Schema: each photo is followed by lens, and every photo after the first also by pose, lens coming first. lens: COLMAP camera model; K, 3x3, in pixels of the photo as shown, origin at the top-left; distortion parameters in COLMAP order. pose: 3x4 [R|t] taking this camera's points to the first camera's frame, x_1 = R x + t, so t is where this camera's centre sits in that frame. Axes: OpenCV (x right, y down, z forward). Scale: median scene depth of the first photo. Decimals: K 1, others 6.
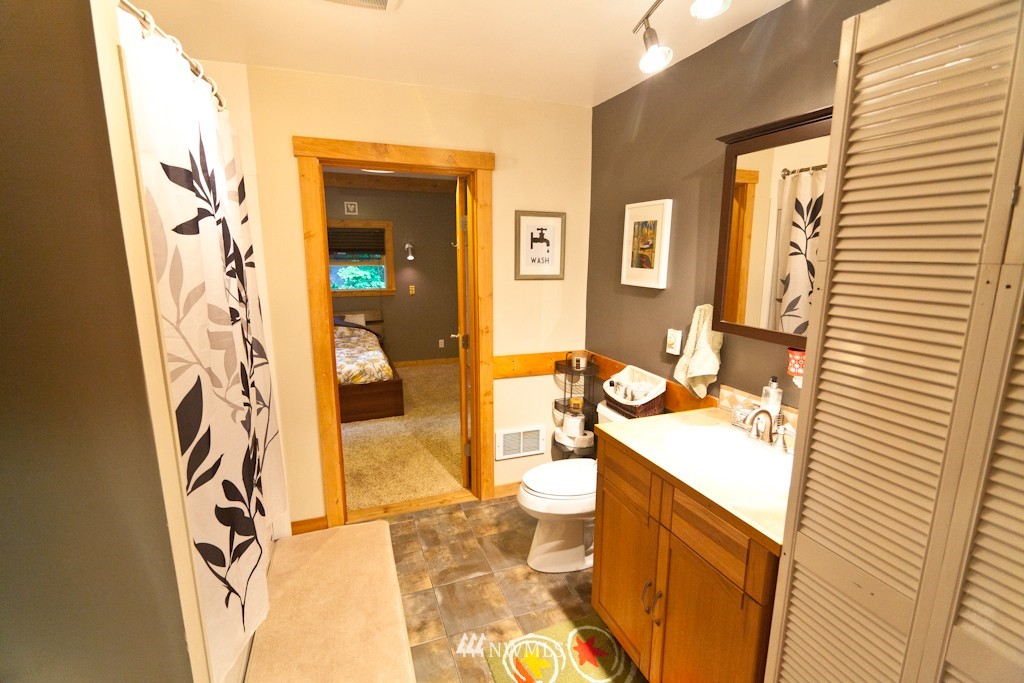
lens RADIAL K [[453.6, 0, 510.8], [0, 453.6, 341.9], [0, 0, 1]] dist [0.002438, -0.005242]
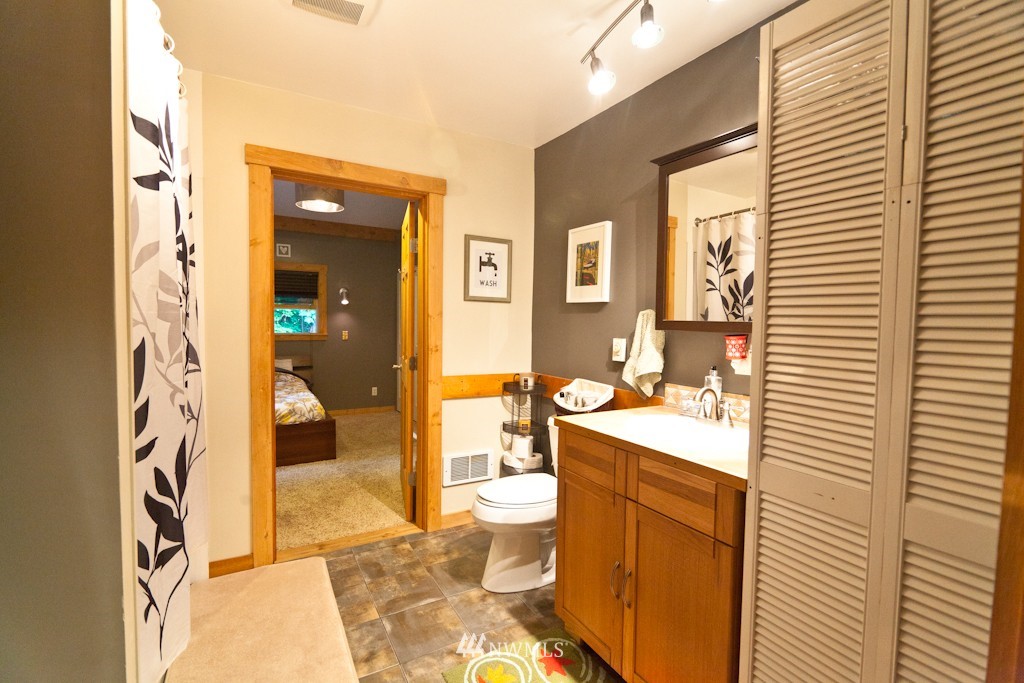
lens RADIAL K [[453.6, 0, 510.8], [0, 453.6, 341.9], [0, 0, 1]] dist [0.002438, -0.005242]
pose [[0.987593, 0.006268, 0.156909, -0.054309], [0.016406, 0.989616, -0.142796, 0.119723], [-0.156175, 0.143599, 0.977235, -0.002358]]
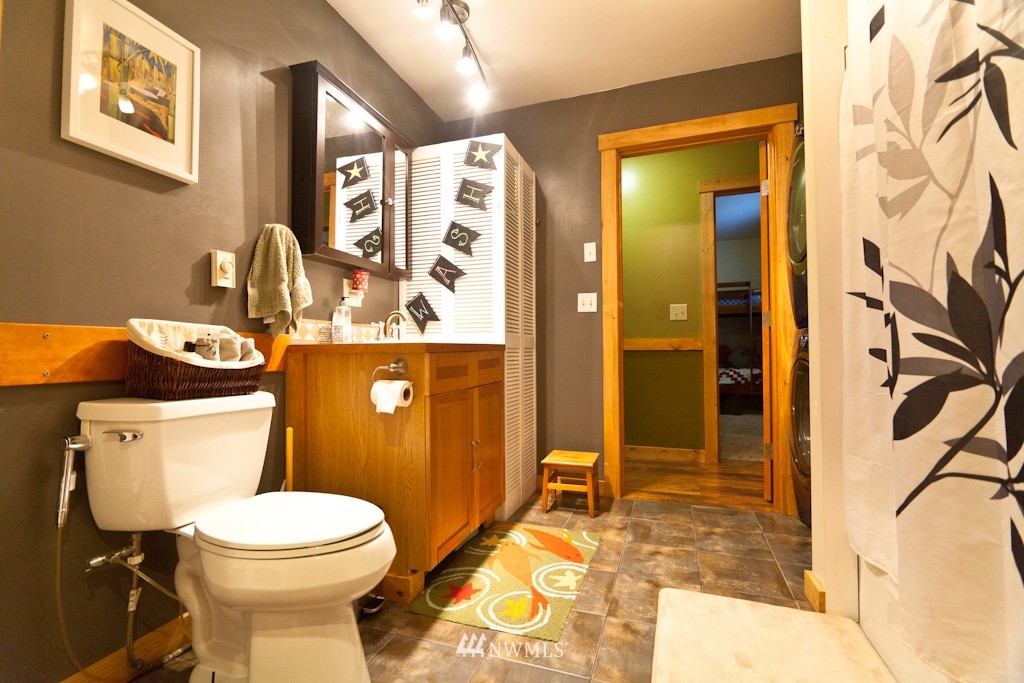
lens RADIAL K [[453.6, 0, 510.8], [0, 453.6, 341.9], [0, 0, 1]] dist [0.002438, -0.005242]
pose [[-0.764509, 0.016993, 0.644389, -0.376201], [0.127964, 0.983758, 0.125875, 0.070012], [-0.631784, 0.178691, -0.754267, 1.167002]]
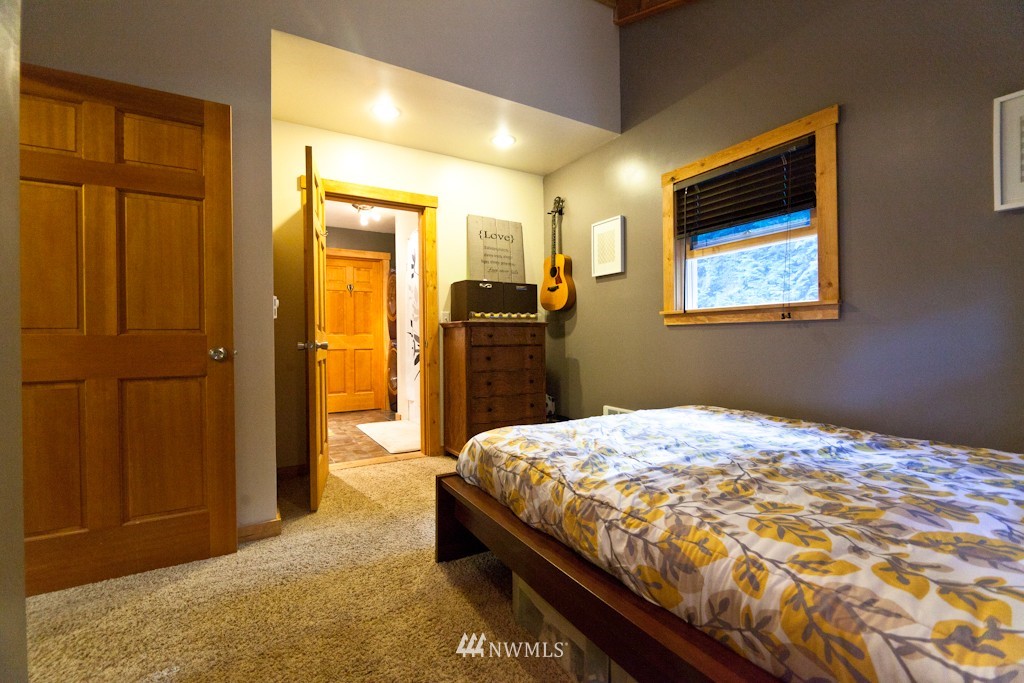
lens RADIAL K [[453.6, 0, 510.8], [0, 453.6, 341.9], [0, 0, 1]] dist [0.002438, -0.005242]
pose [[-0.984545, 0.009265, -0.174885, -0.444647], [-0.023727, 0.982336, 0.185617, -0.237537], [0.173515, 0.186897, -0.966934, 2.666406]]
